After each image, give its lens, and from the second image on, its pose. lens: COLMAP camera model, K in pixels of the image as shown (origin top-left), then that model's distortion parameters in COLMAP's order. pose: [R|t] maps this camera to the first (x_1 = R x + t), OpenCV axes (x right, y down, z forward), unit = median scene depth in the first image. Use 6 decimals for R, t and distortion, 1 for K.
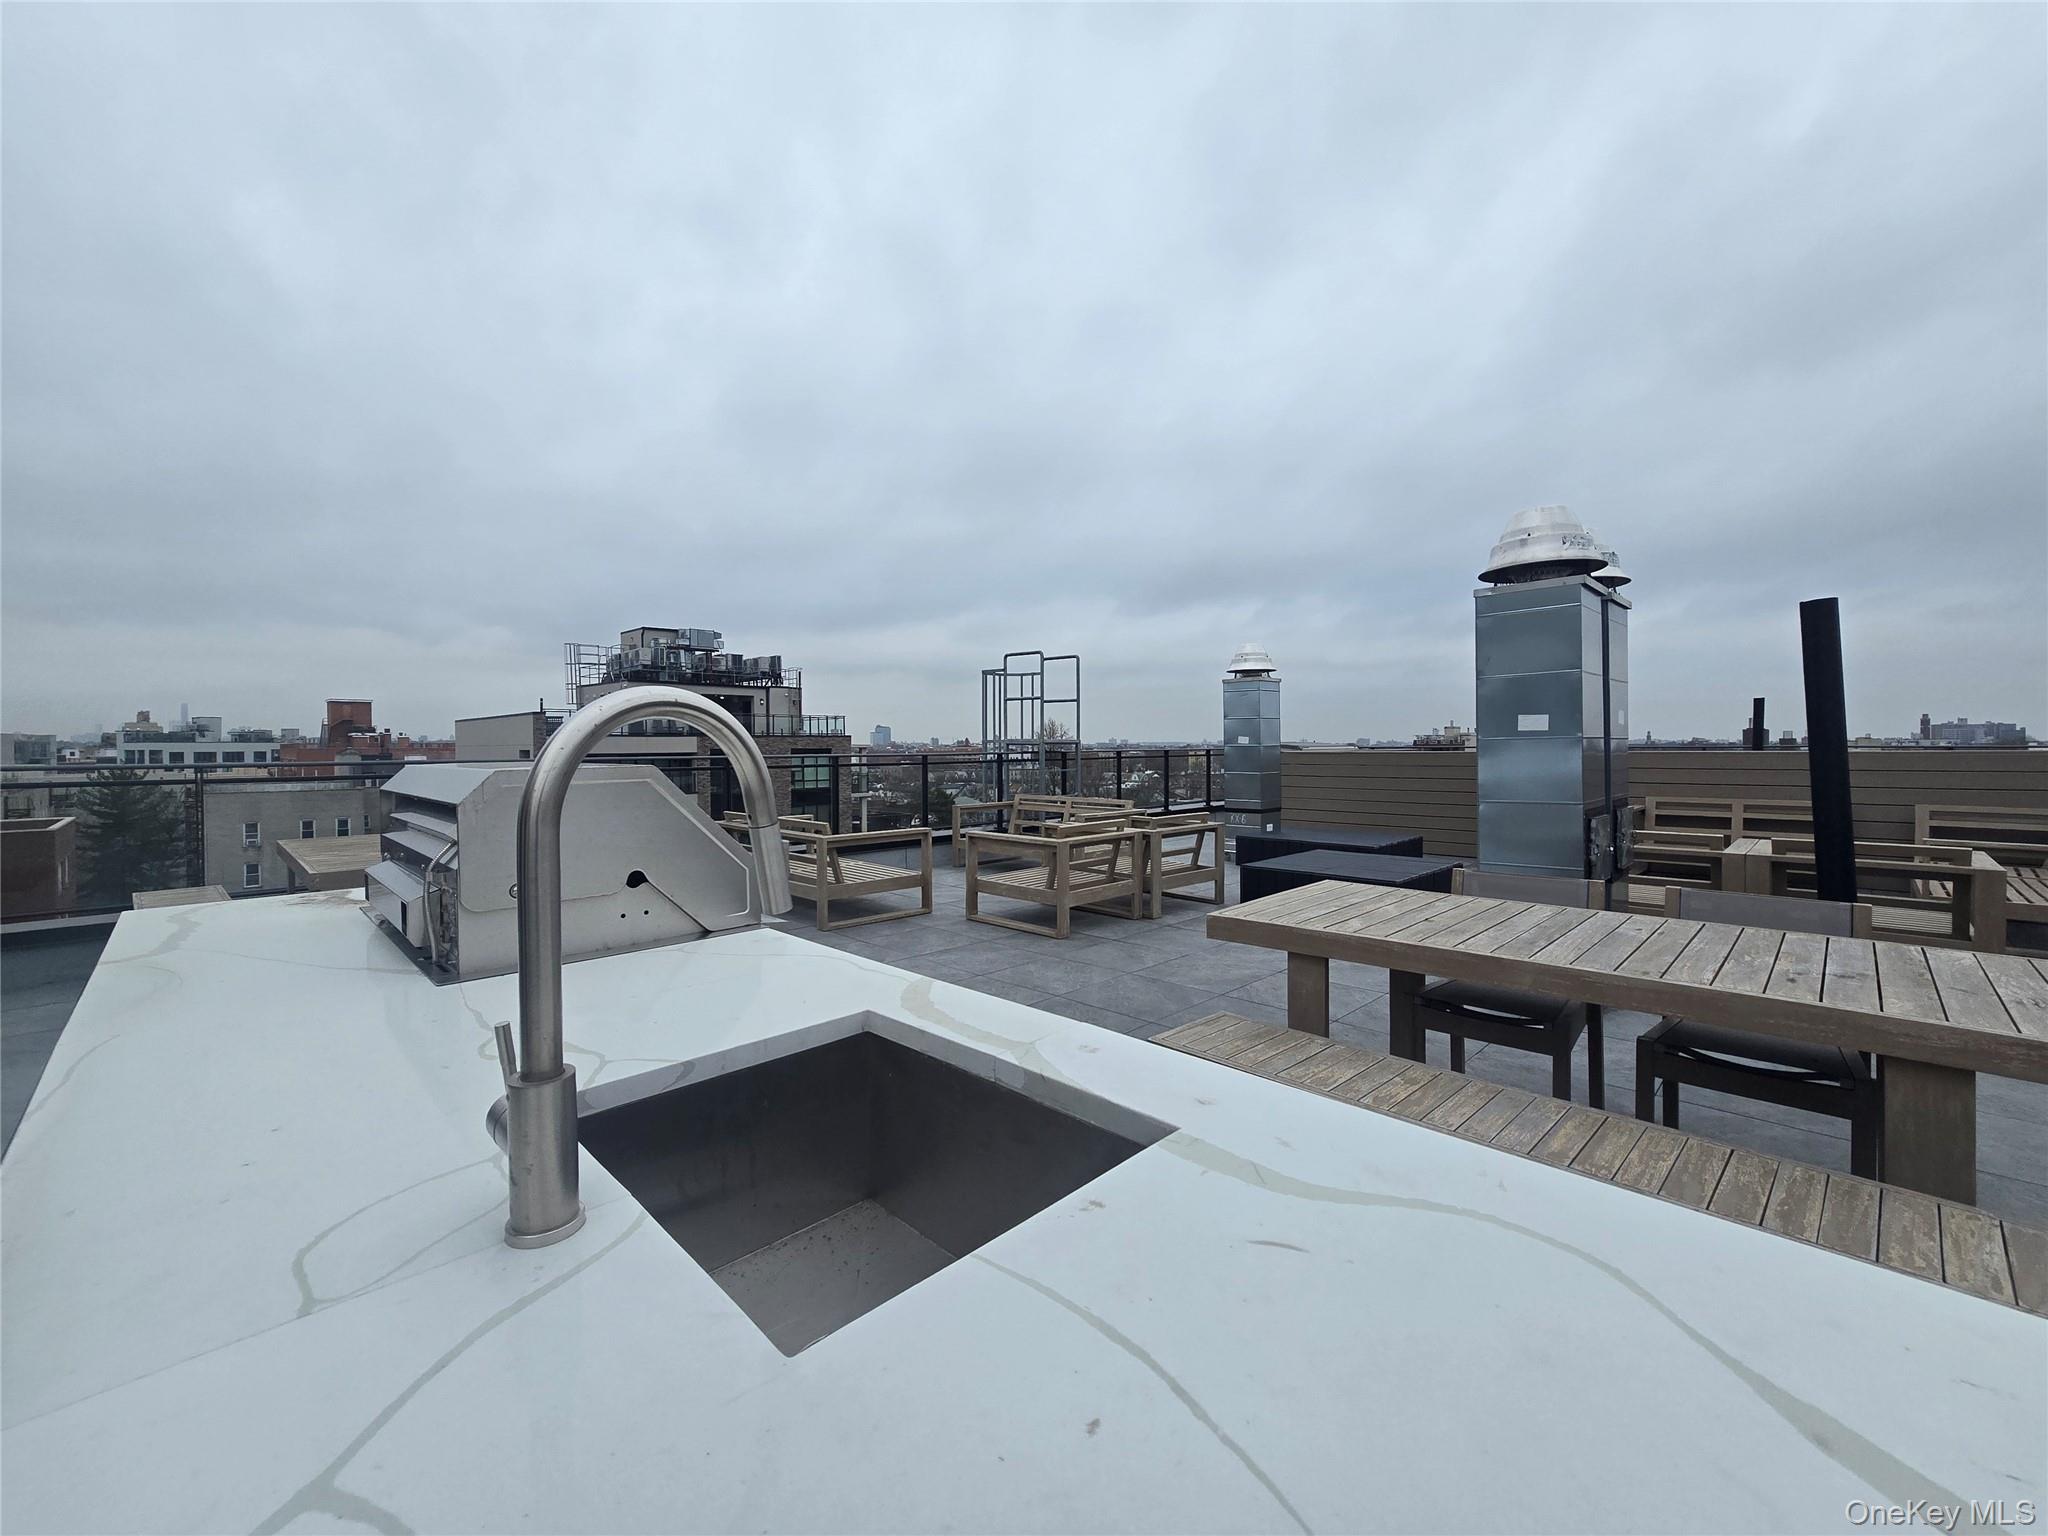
lens RADIAL K [[836.4, 0, 1023.9], [0, 836.4, 757.0], [0, 0, 1]] dist [-0.004730, 0.000480]
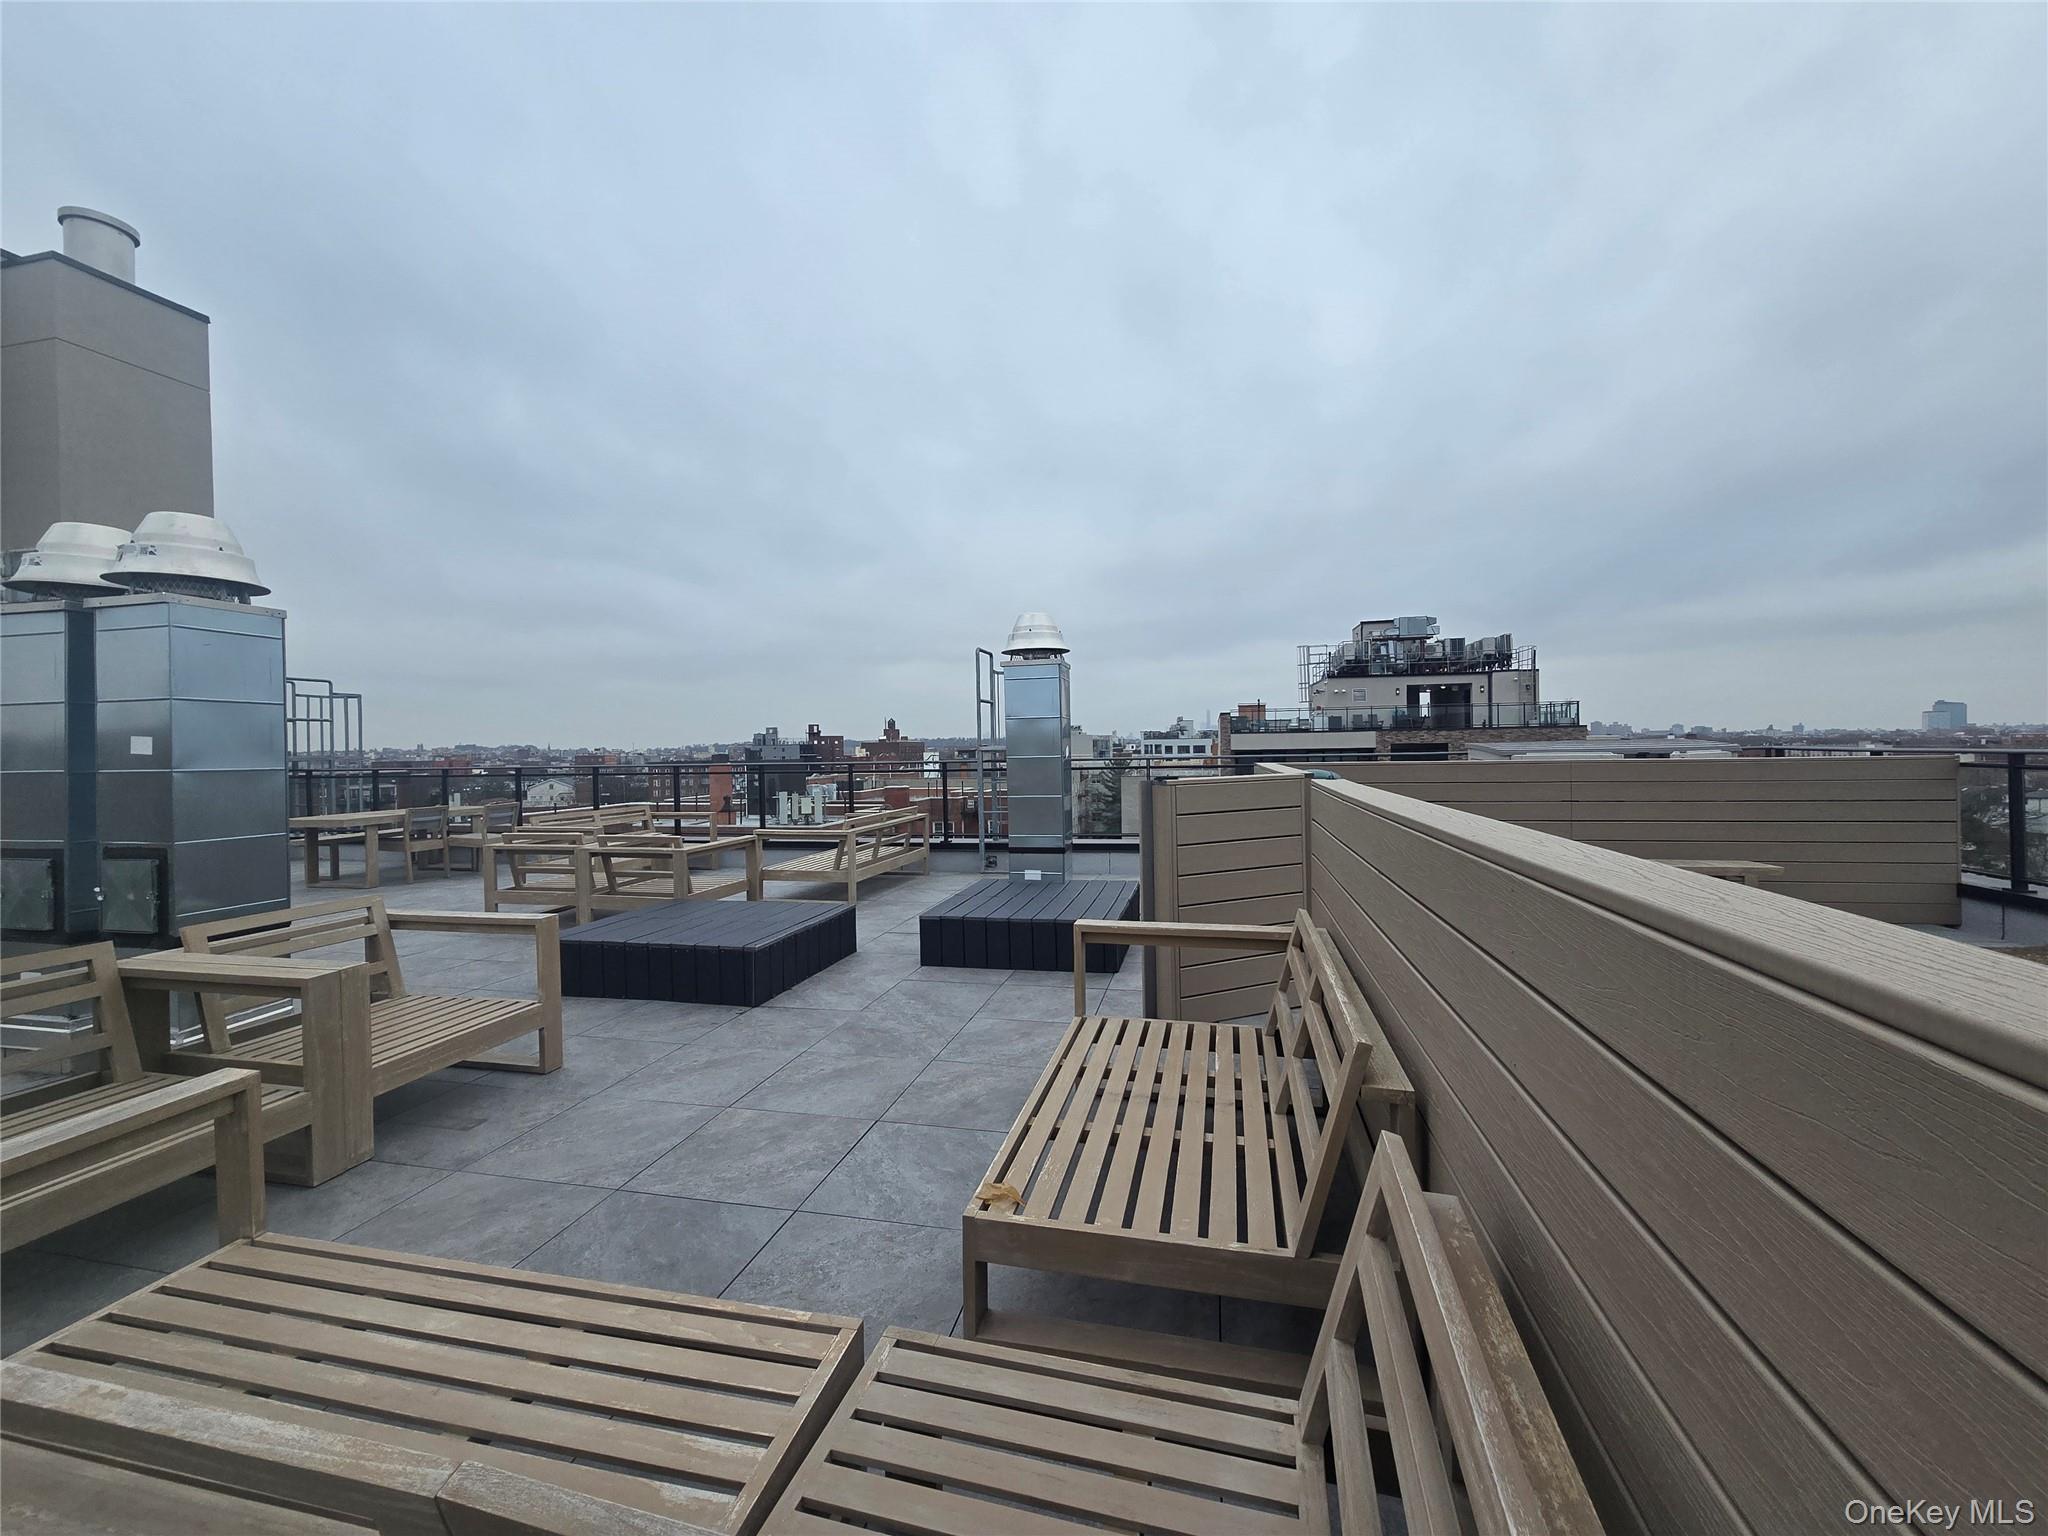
lens RADIAL K [[836.4, 0, 1036.7], [0, 836.4, 764.8], [0, 0, 1]] dist [-0.004730, 0.000480]
pose [[0.529626, 0.015533, -0.848089, 0.190114], [0.001721, 0.999811, 0.019387, -0.004307], [0.848229, -0.011727, 0.529499, 0.136662]]
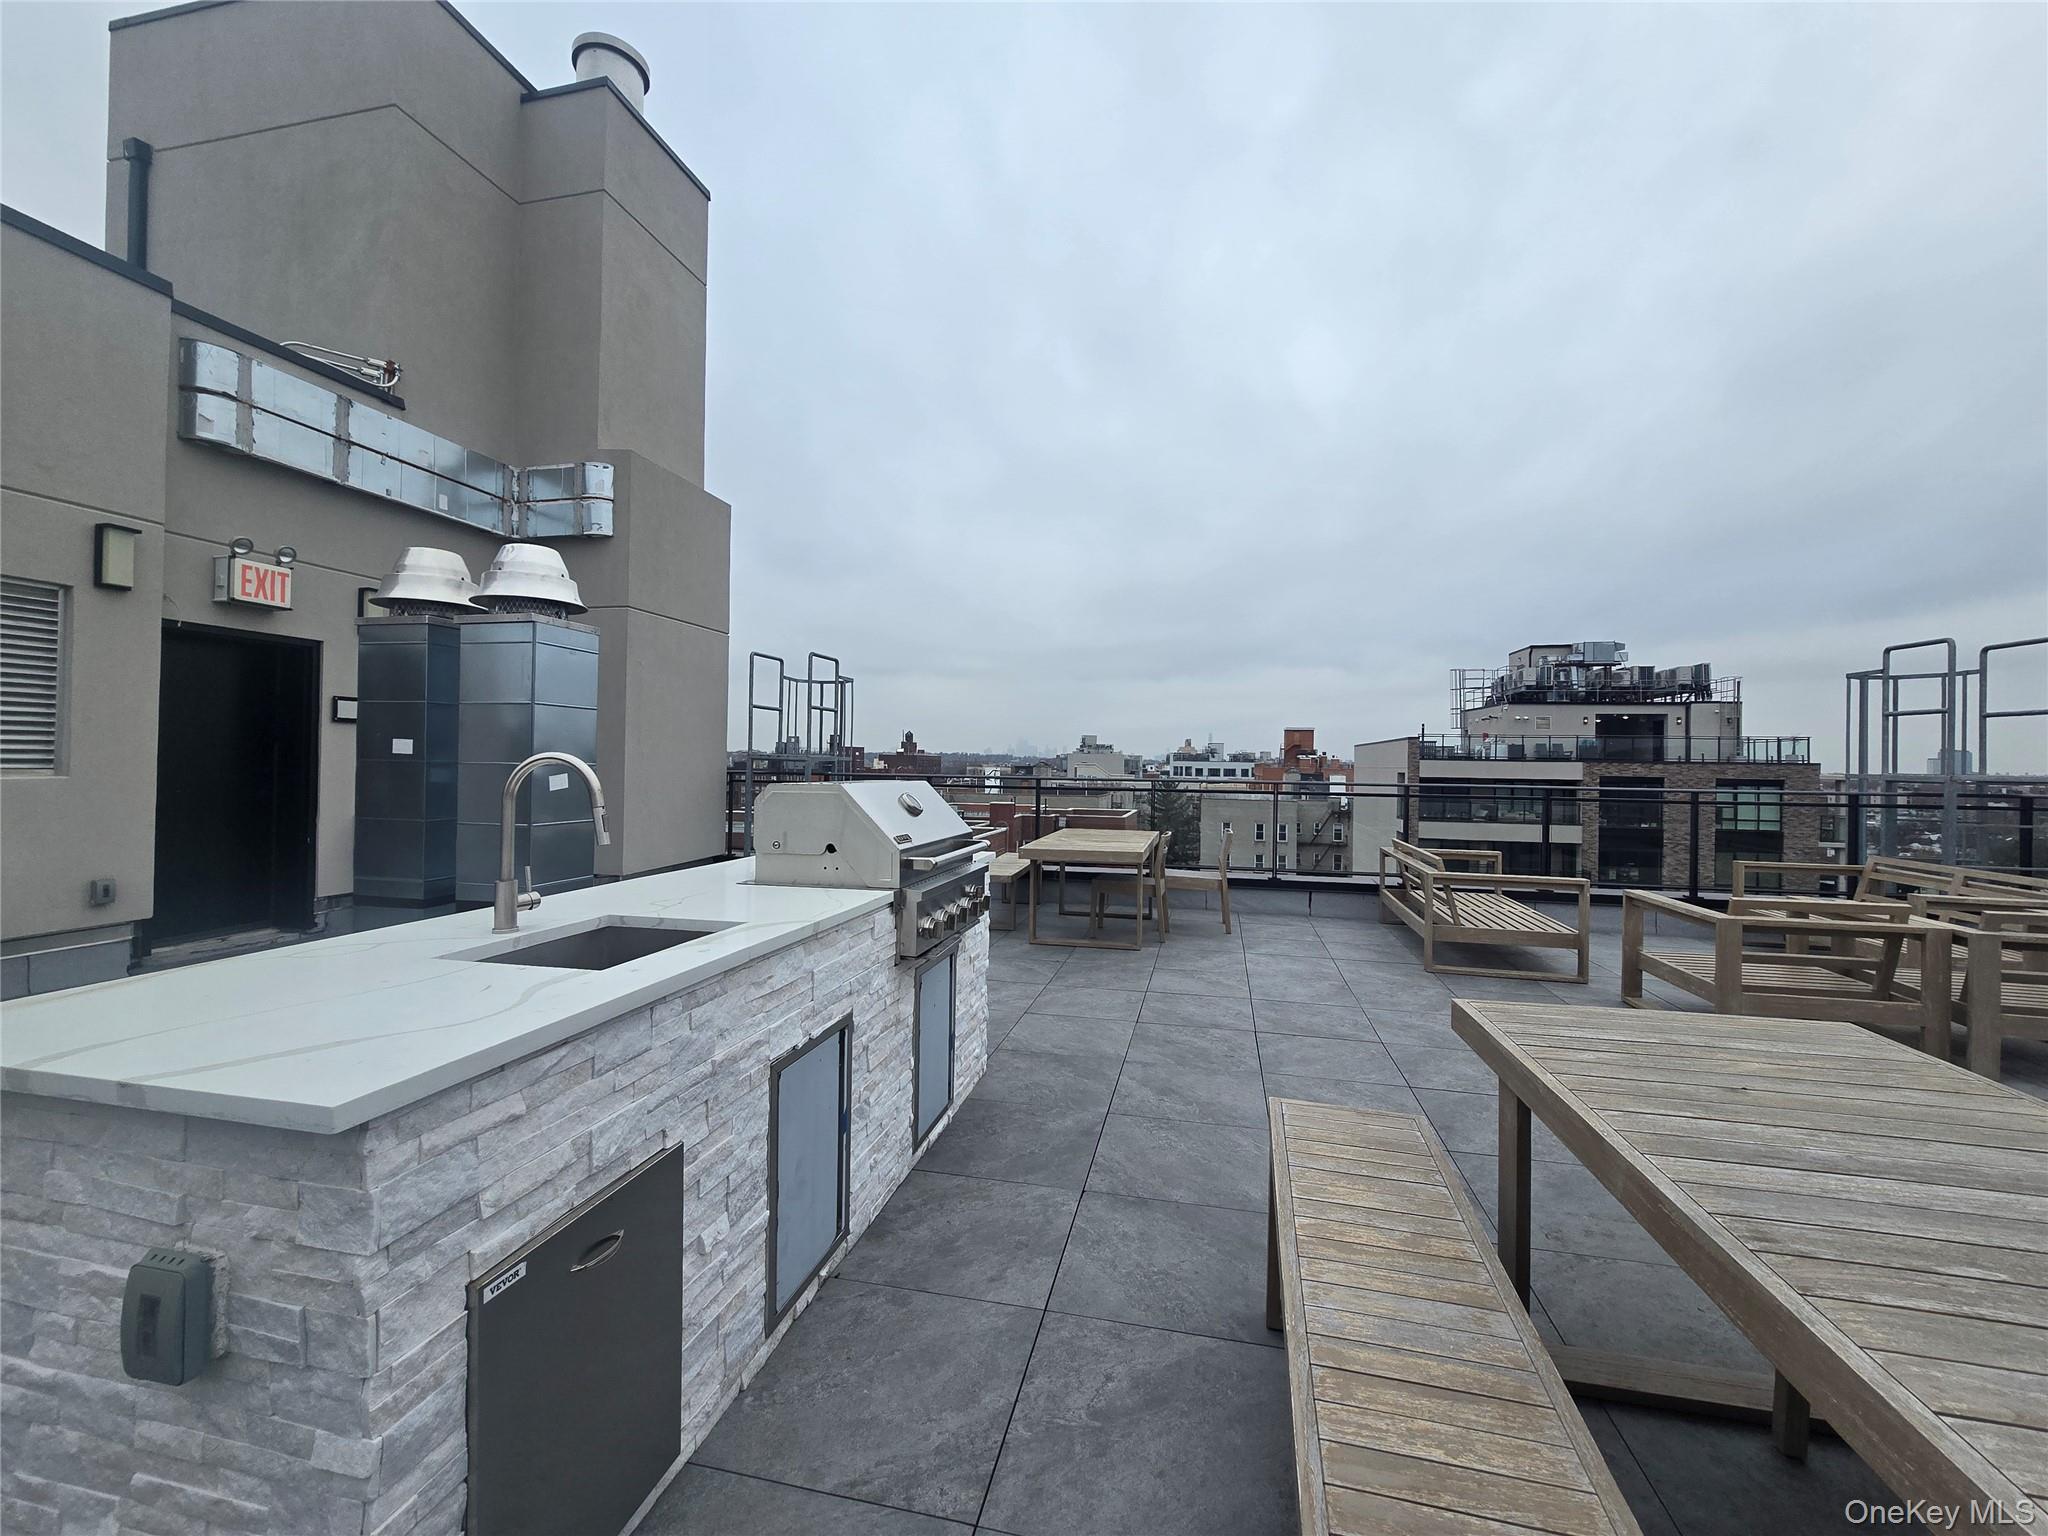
lens RADIAL K [[836.4, 0, 1025.8], [0, 836.4, 761.4], [0, 0, 1]] dist [-0.004730, 0.000480]
pose [[0.532090, 0.012027, -0.846603, 0.043188], [-0.031180, 0.999499, -0.005398, -0.001453], [0.846114, 0.029269, 0.532198, 0.013878]]
